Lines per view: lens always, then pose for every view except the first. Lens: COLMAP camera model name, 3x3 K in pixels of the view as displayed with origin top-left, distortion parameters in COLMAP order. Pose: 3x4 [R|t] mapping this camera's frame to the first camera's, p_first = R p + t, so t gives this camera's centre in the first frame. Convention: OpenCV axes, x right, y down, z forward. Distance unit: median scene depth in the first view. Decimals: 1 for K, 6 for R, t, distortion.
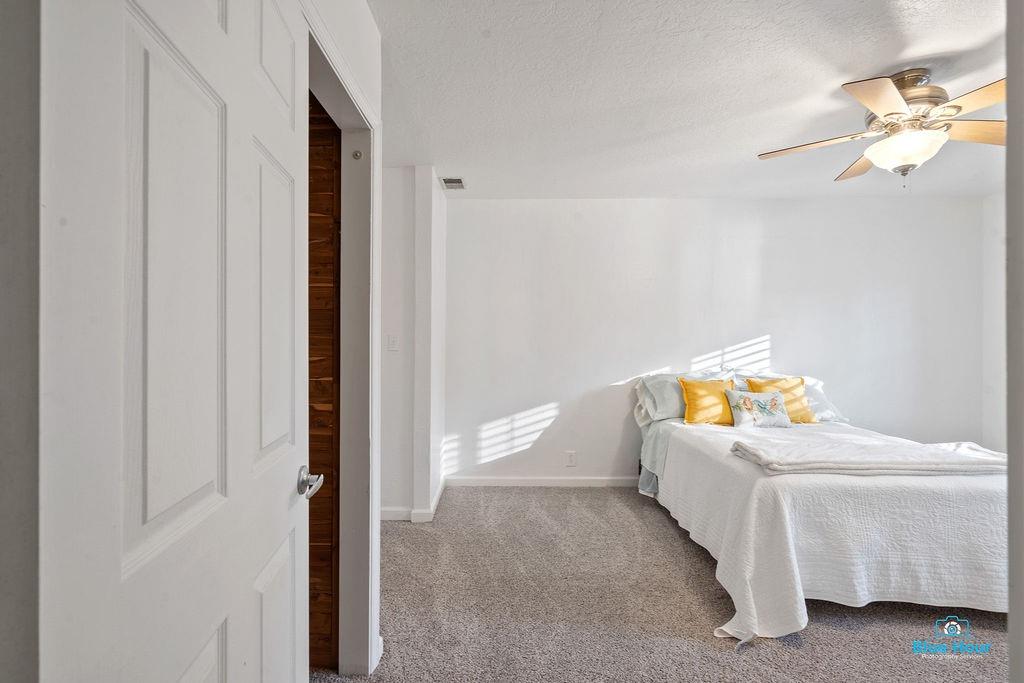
lens RADIAL K [[473.1, 0, 531.6], [0, 473.1, 333.1], [0, 0, 1]] dist [0.000047, 0.000123]
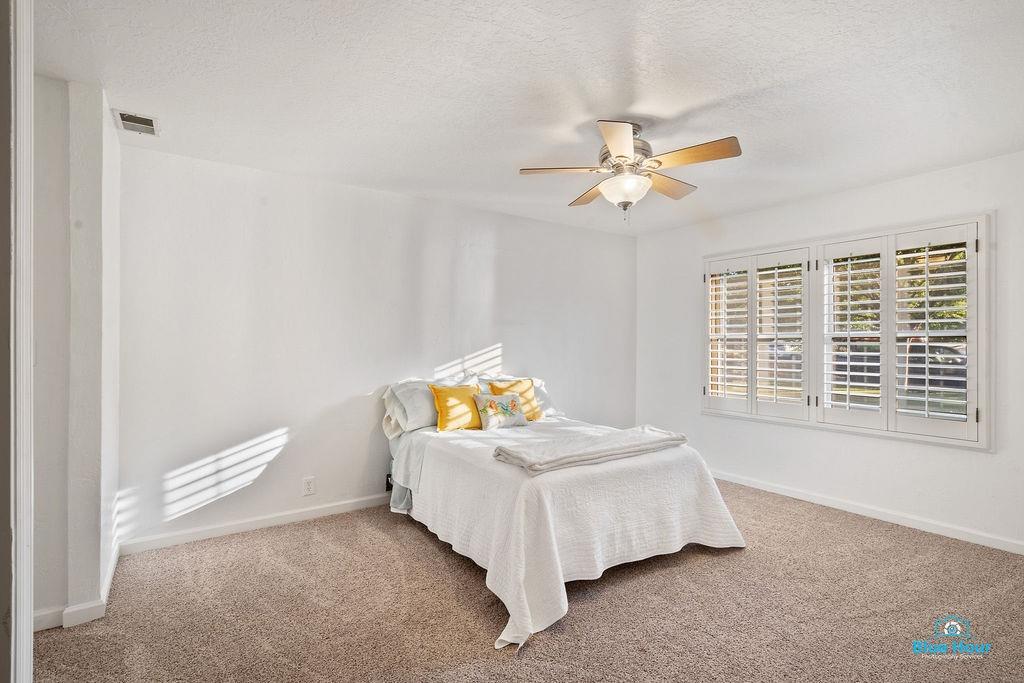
lens RADIAL K [[470.9, 0, 512.0], [0, 470.9, 341.5], [0, 0, 1]] dist [-0.000030, 0.000546]
pose [[0.839554, 0.002450, 0.543271, -0.087983], [-0.009998, 0.999890, 0.010943, -0.007953], [-0.543184, -0.014619, 0.839486, 0.123756]]
